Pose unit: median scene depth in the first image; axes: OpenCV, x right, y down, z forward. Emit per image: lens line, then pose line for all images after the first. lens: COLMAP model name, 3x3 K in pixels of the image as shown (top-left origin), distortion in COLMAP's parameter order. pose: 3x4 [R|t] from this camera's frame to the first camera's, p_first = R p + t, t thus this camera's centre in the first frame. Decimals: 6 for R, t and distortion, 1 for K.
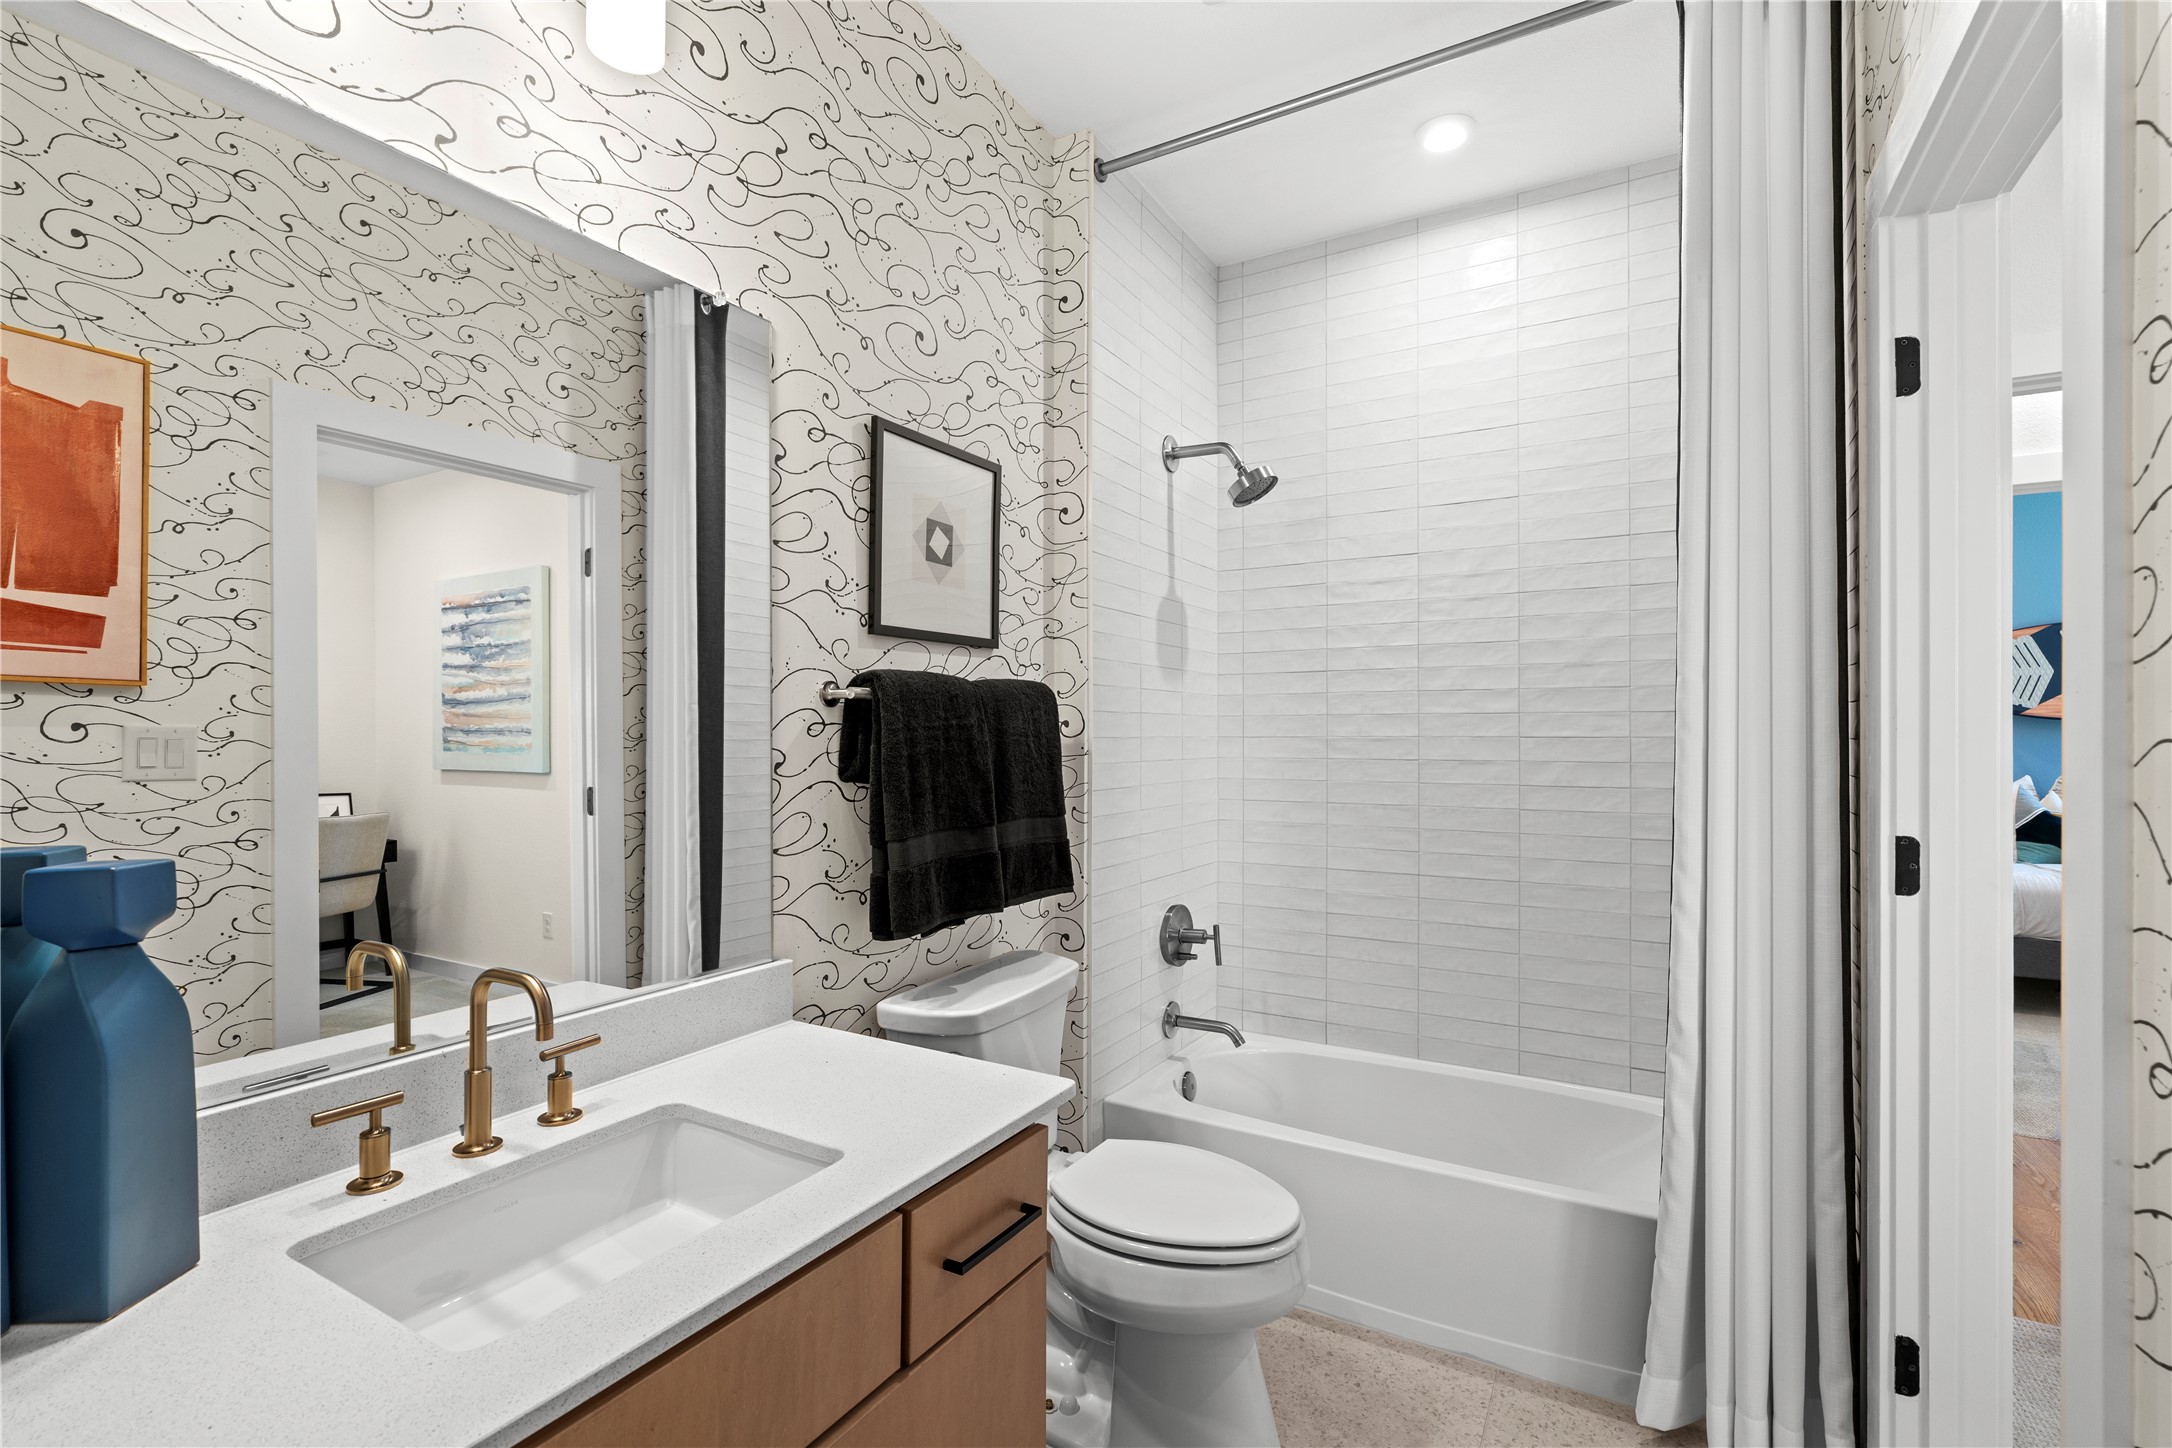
lens RADIAL K [[978.7, 0, 1085.1], [0, 978.7, 729.0], [0, 0, 1]] dist [0.002825, 0.000300]
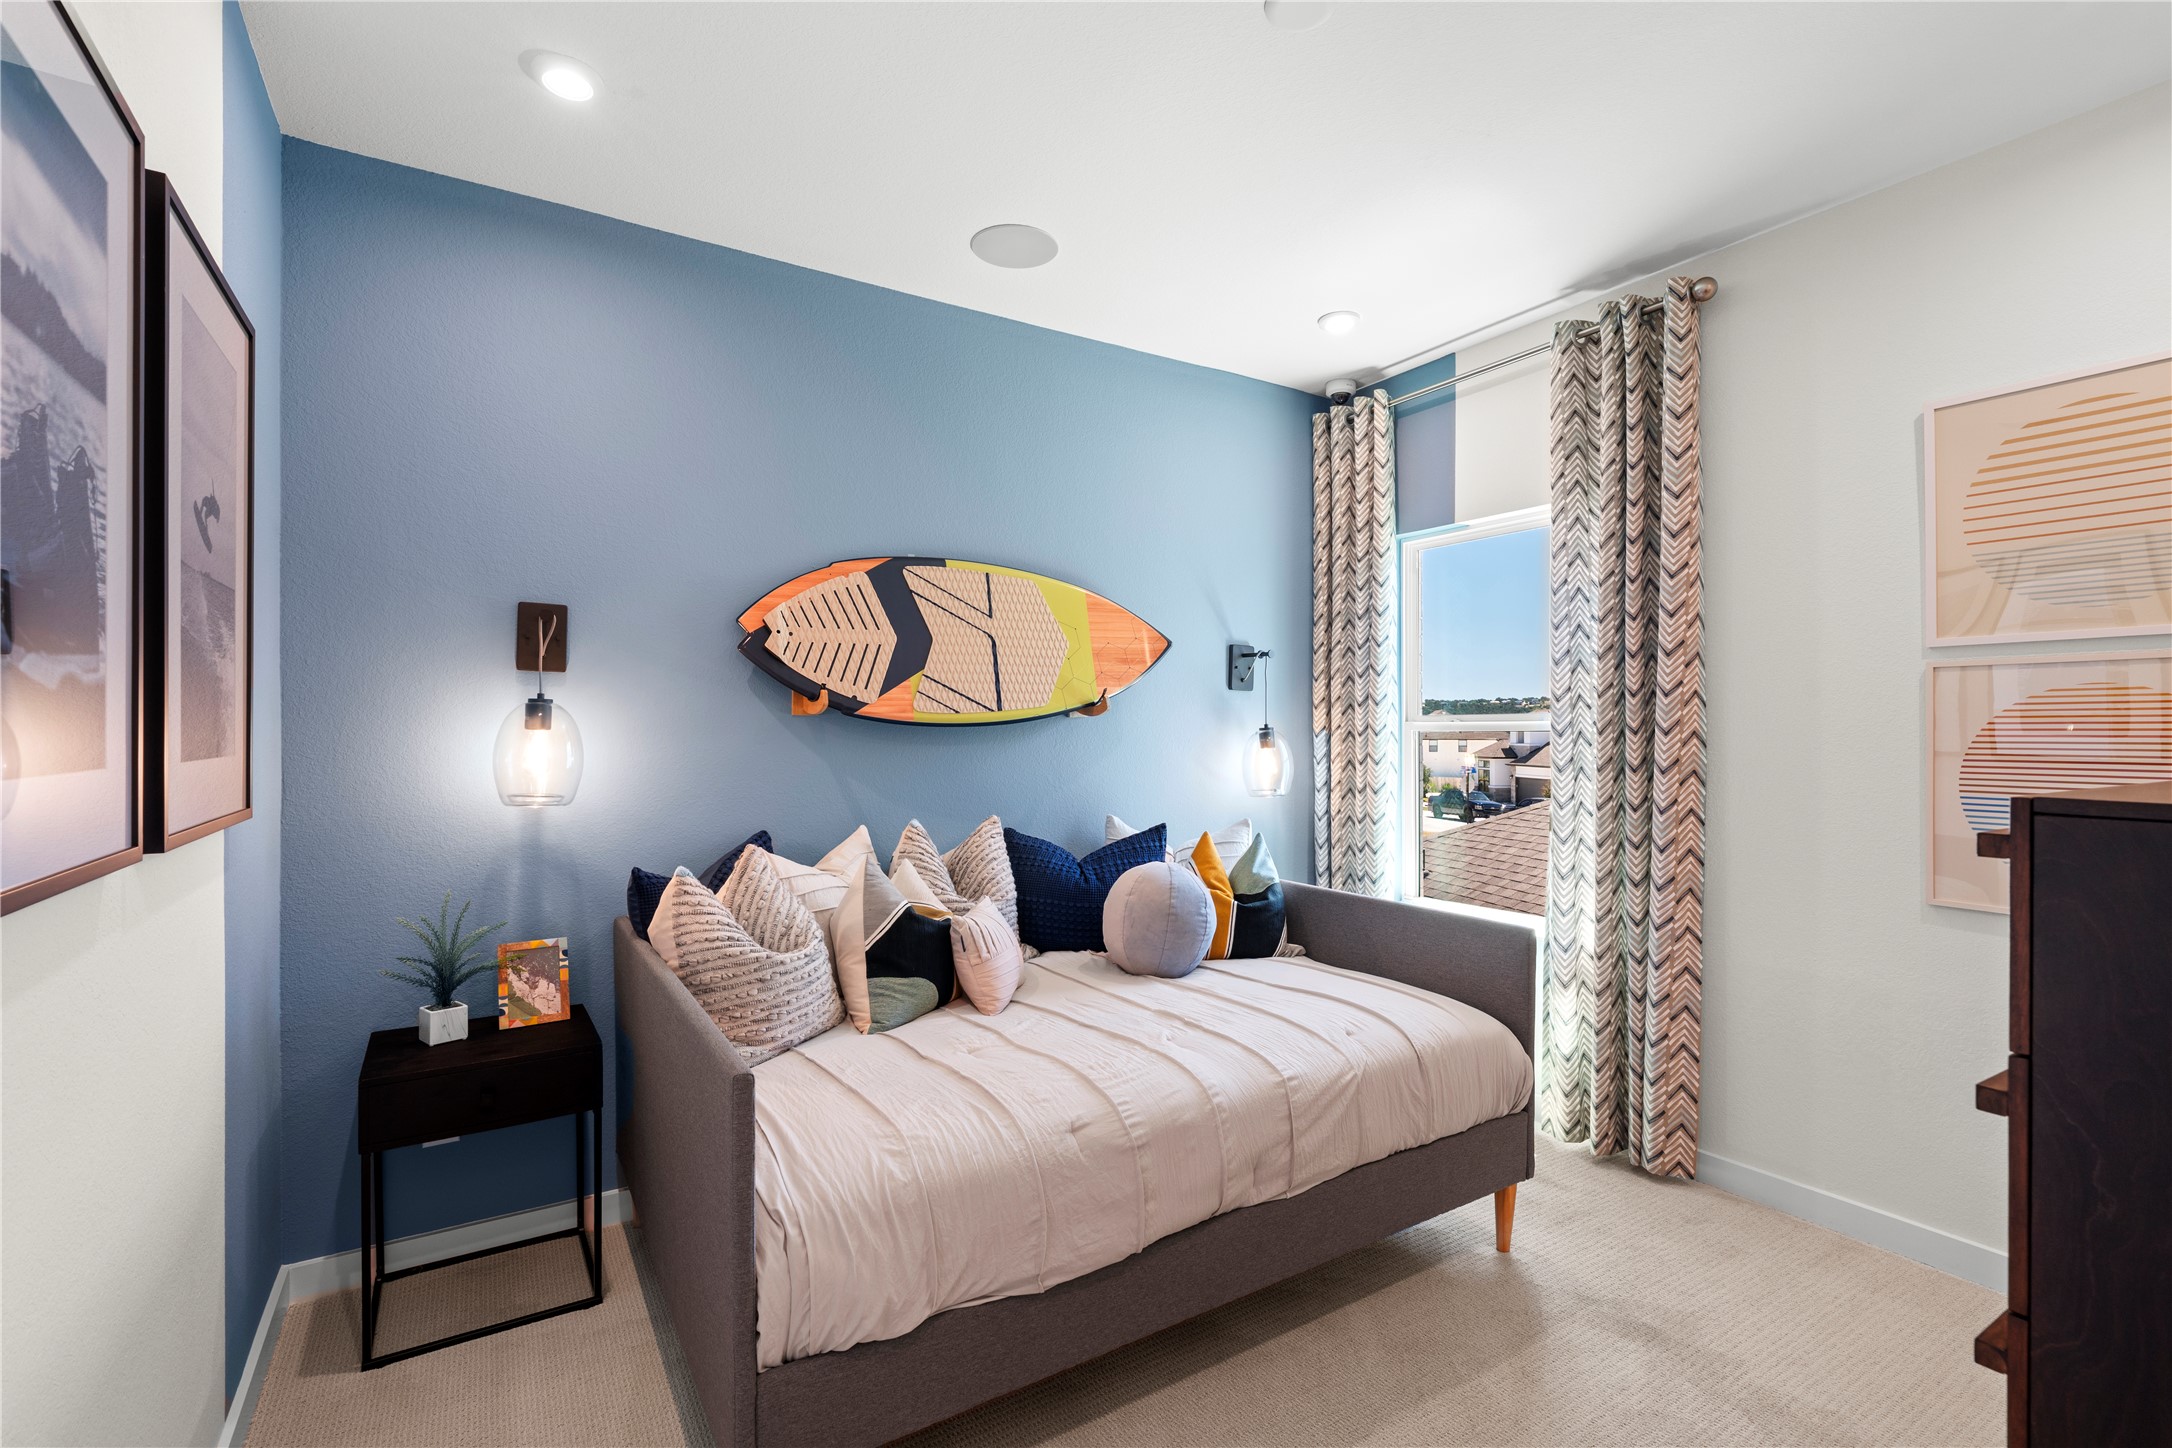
lens RADIAL K [[978.7, 0, 1087.1], [0, 978.7, 722.7], [0, 0, 1]] dist [0.002825, 0.000300]
pose [[0.467188, 0.000309, 0.884158, 0.539680], [-0.002301, 0.999997, 0.000866, -0.011237], [-0.884155, -0.002438, 0.467187, 0.639592]]
